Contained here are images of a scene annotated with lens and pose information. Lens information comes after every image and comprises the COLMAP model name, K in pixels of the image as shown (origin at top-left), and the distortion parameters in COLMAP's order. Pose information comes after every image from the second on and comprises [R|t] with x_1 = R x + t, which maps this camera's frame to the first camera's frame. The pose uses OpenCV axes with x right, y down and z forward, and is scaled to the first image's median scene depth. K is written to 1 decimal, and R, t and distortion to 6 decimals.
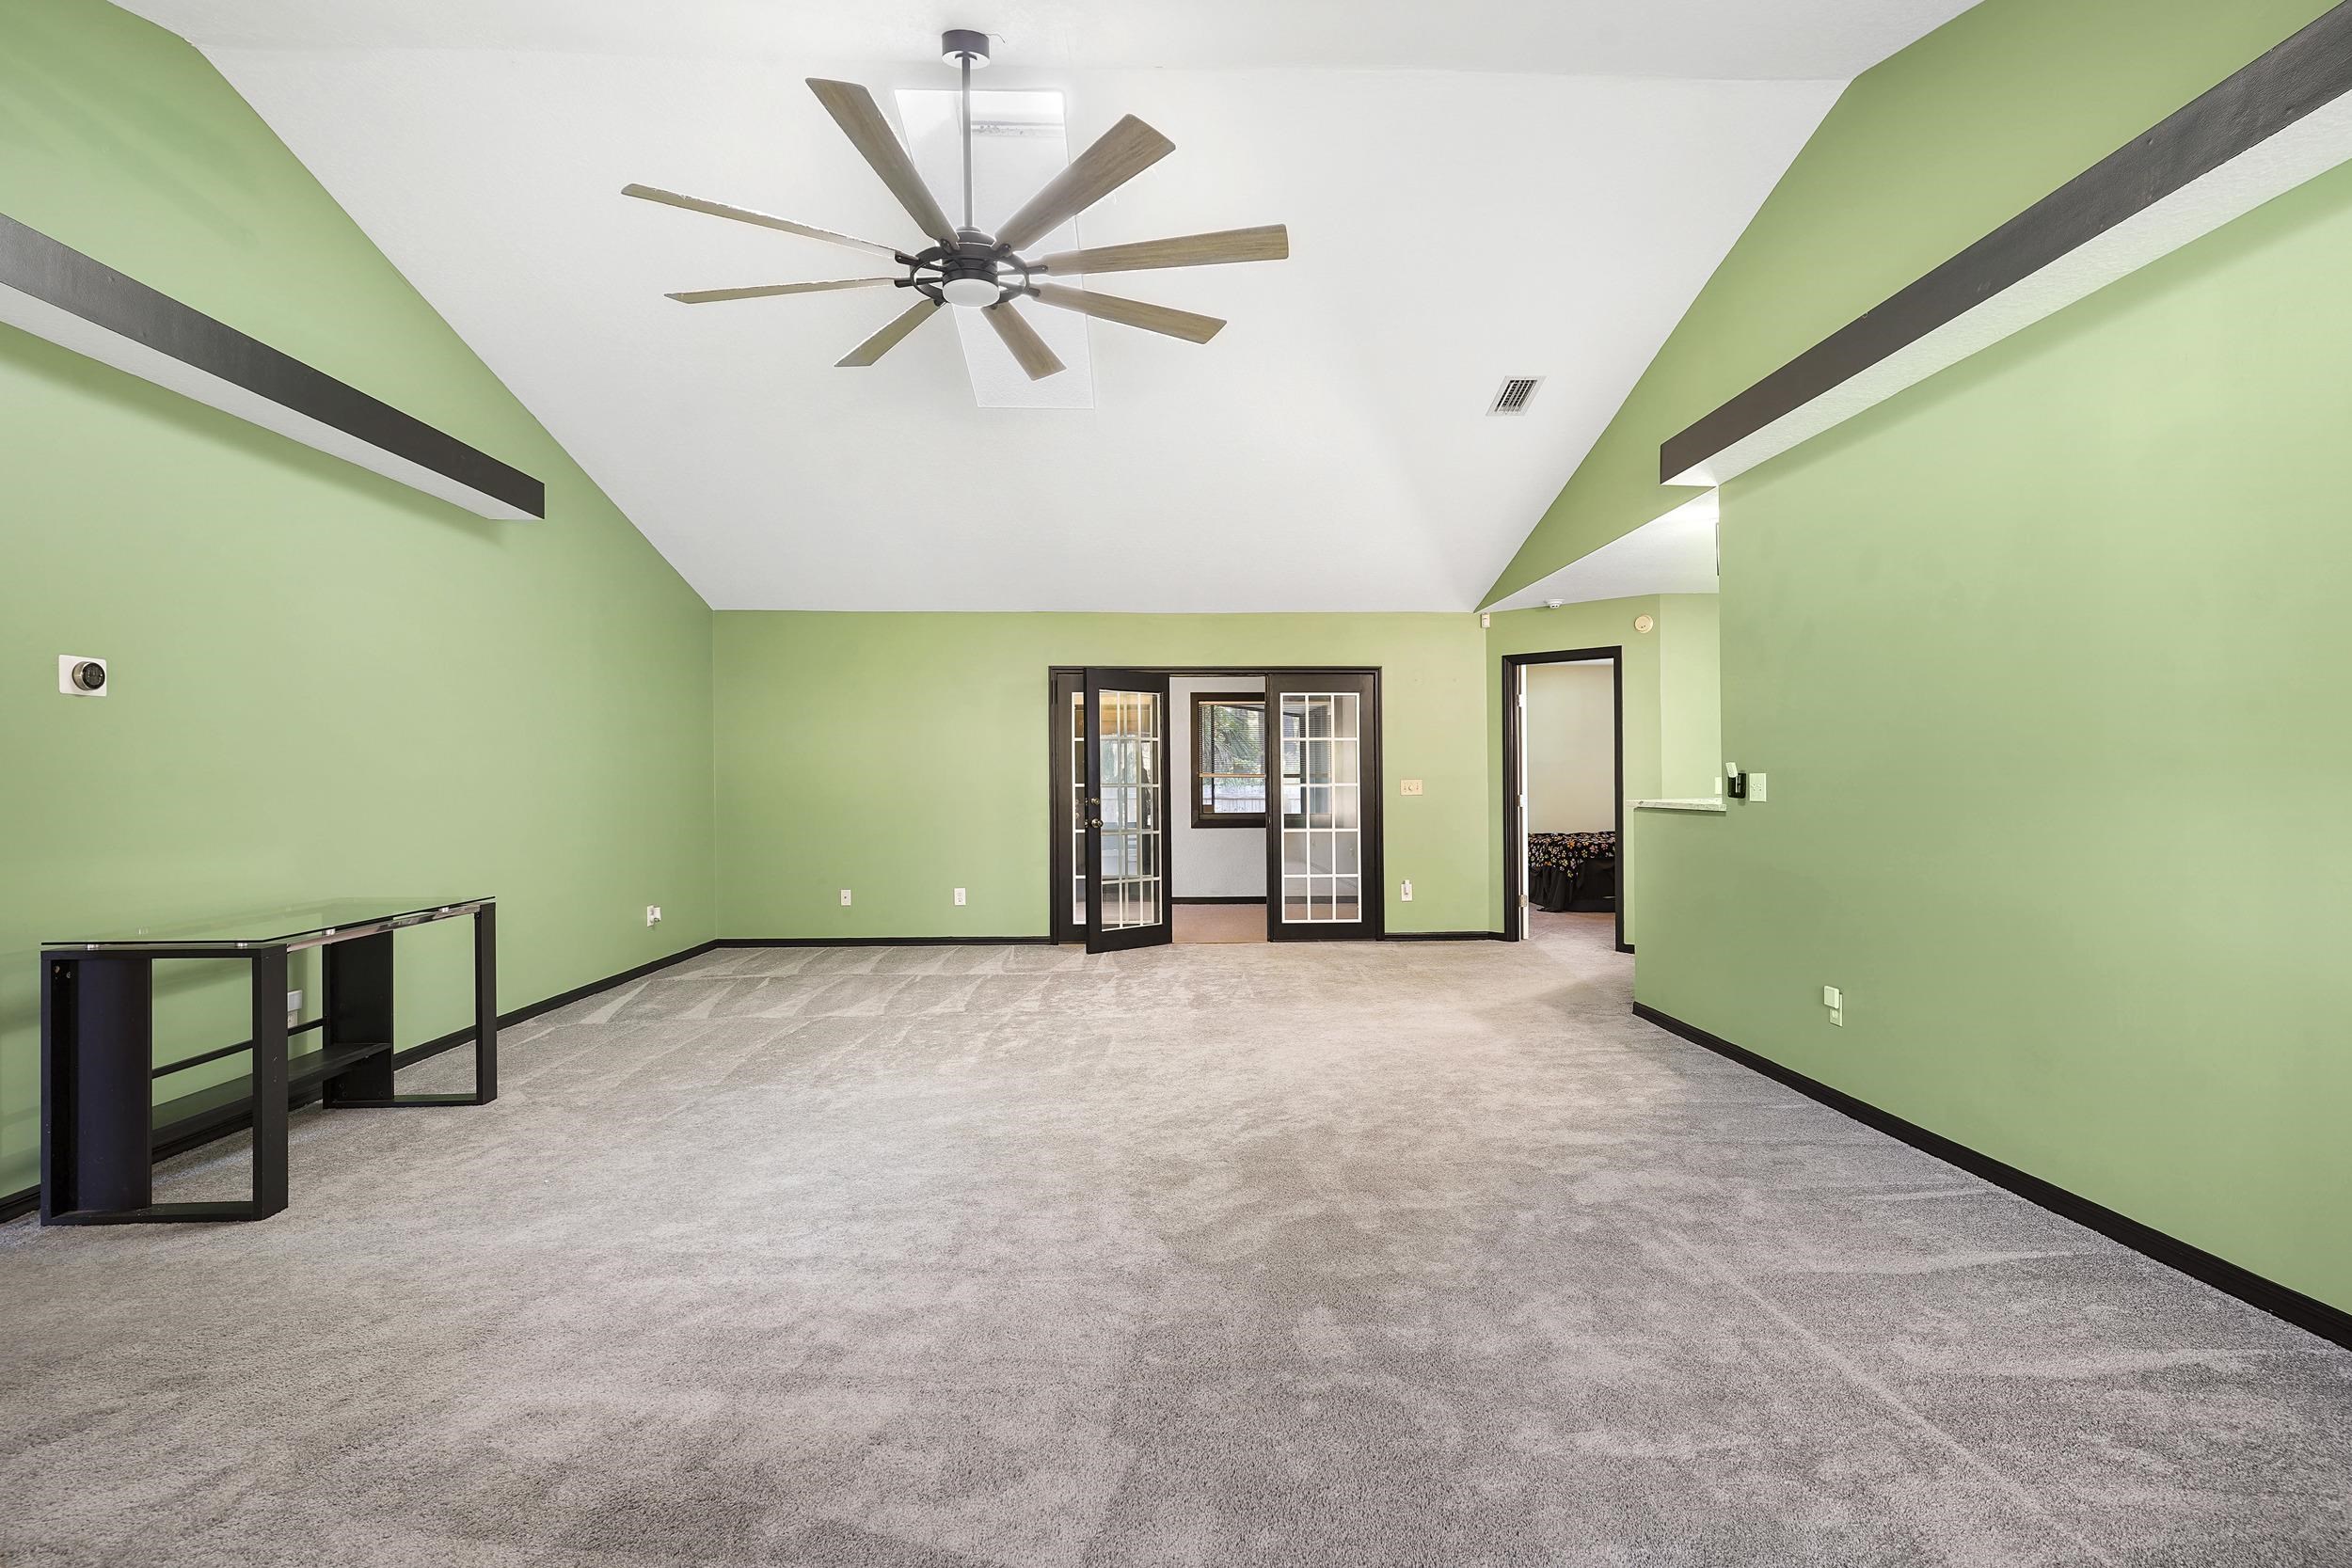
lens RADIAL K [[1141.5, 0, 1176.0], [0, 1141.5, 784.0], [0, 0, 1]] dist [0.000867, 0.000917]
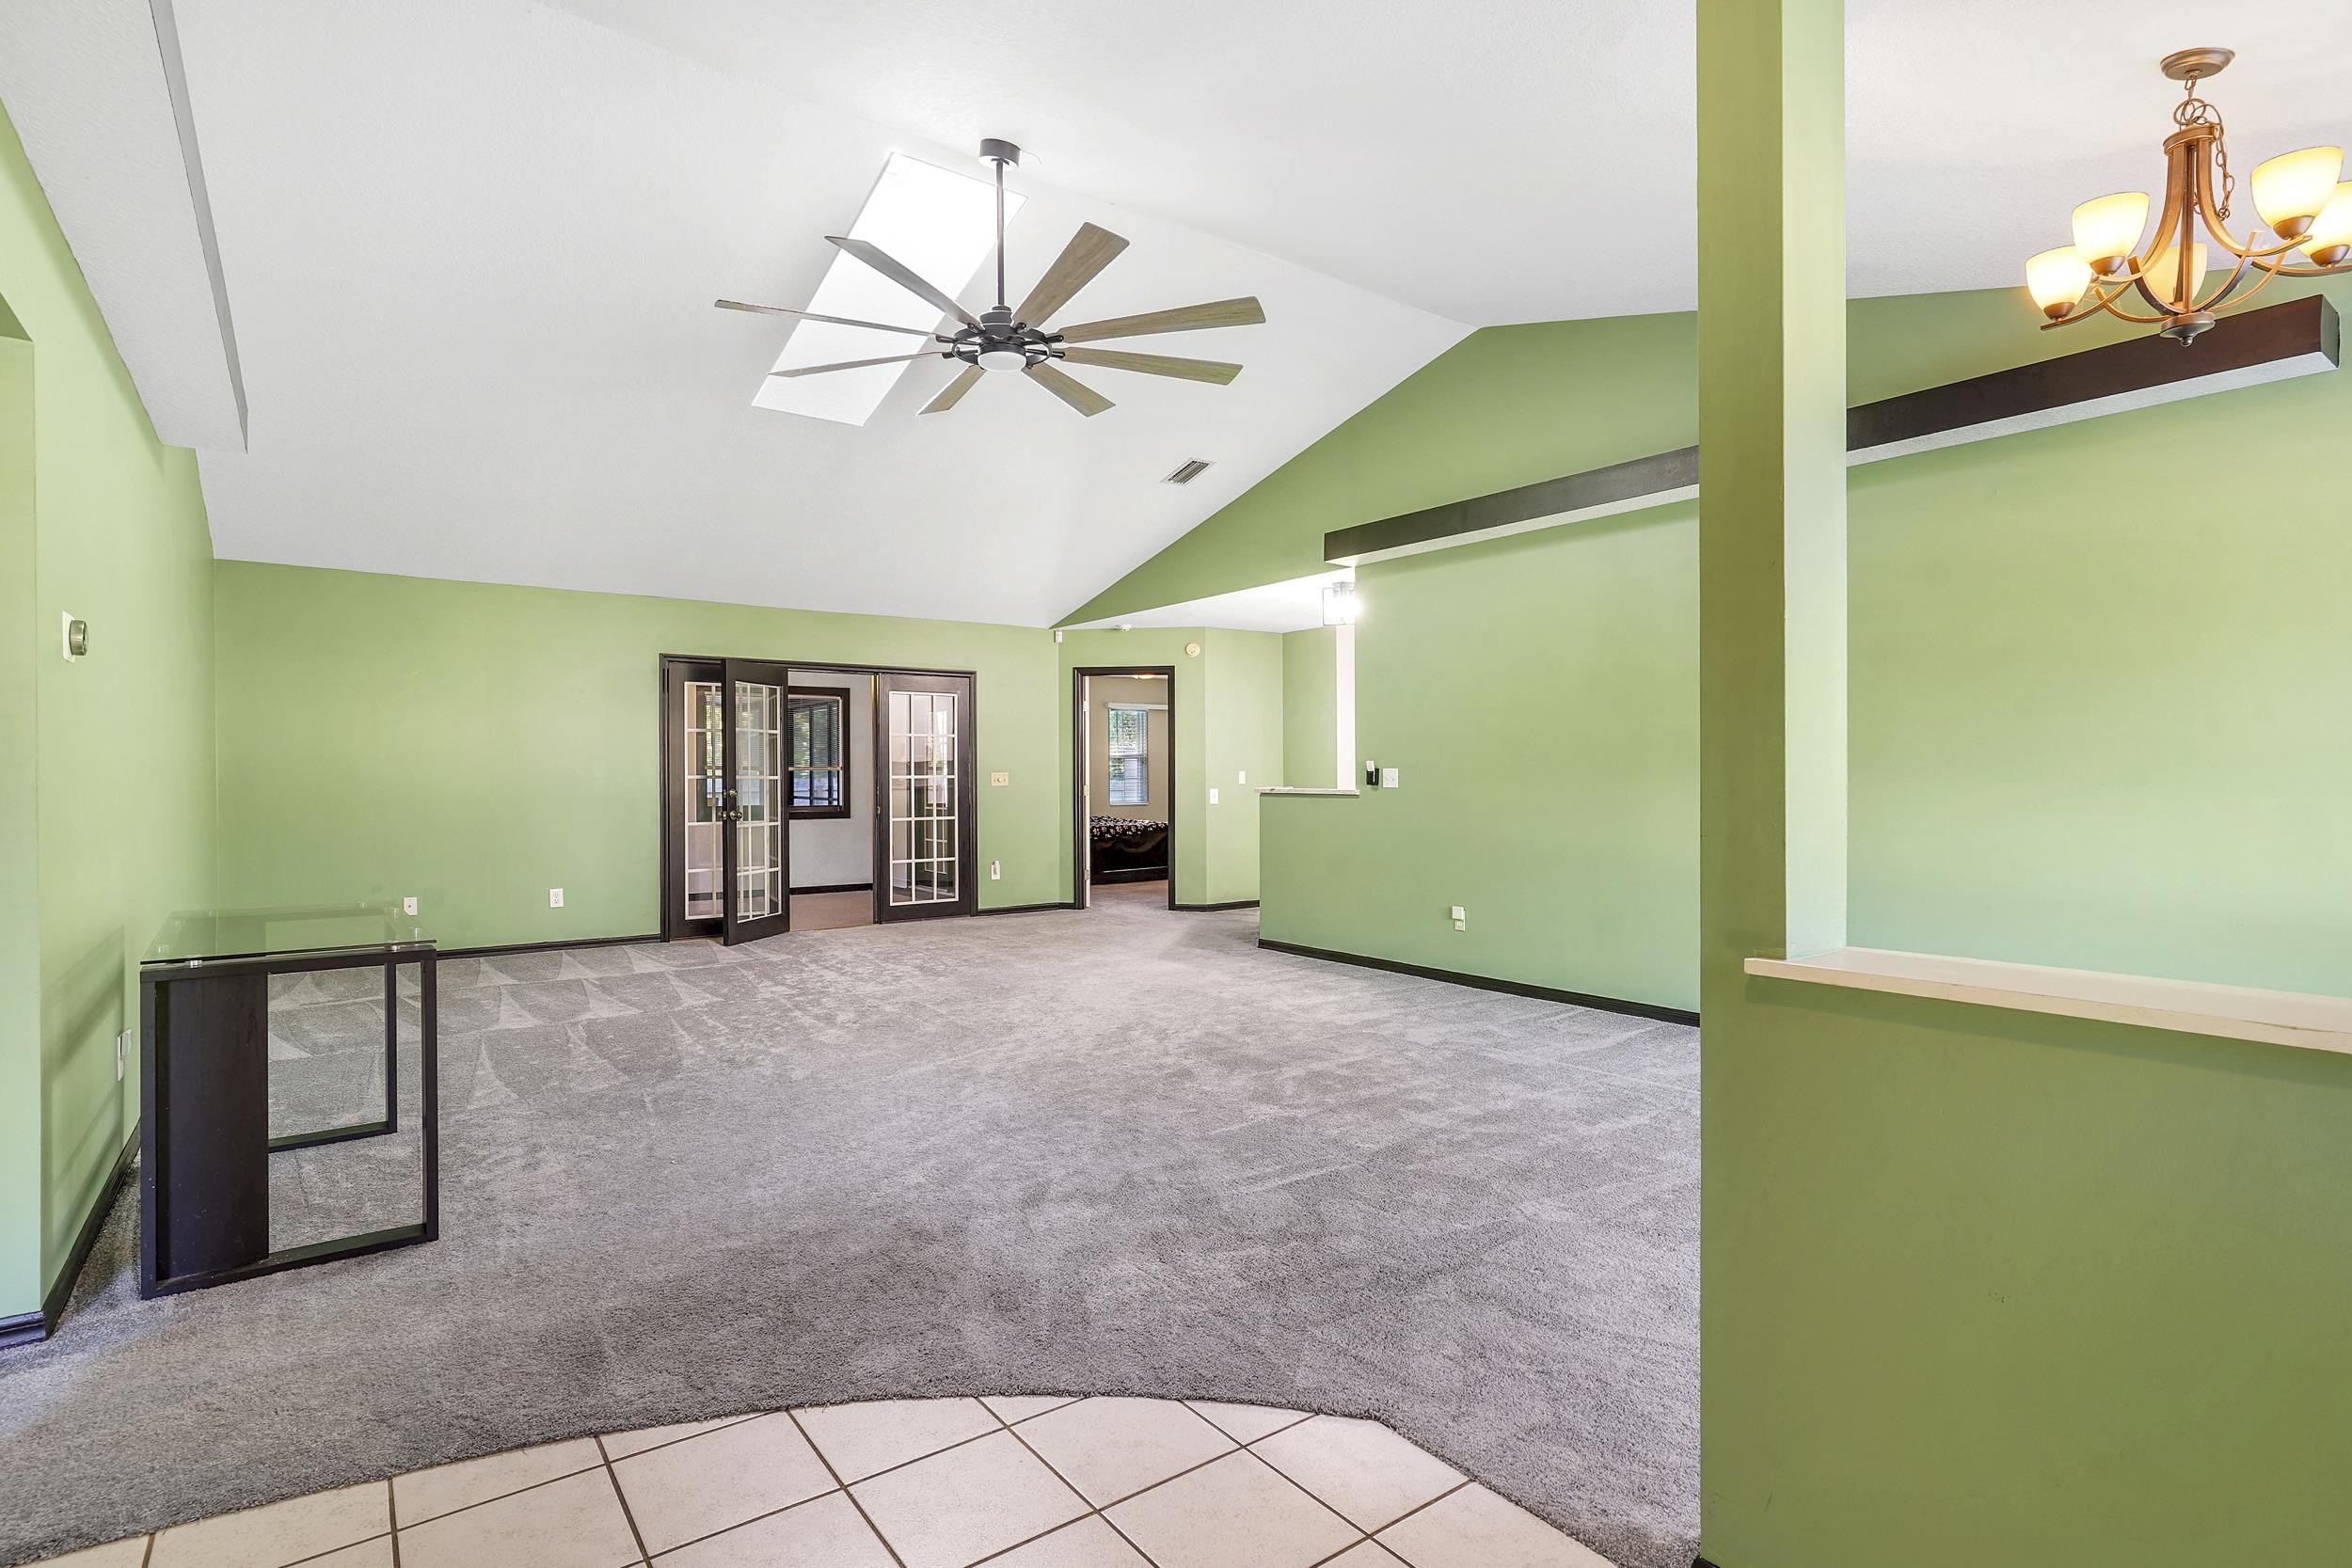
lens RADIAL K [[1158.9, 0, 1140.9], [0, 1158.9, 788.5], [0, 0, 1]] dist [-0.001845, 0.001123]
pose [[0.836334, -0.004796, 0.548199, -0.319036], [-0.000110, 0.999960, 0.008916, 0.001862], [-0.548220, -0.007517, 0.836300, -0.039198]]
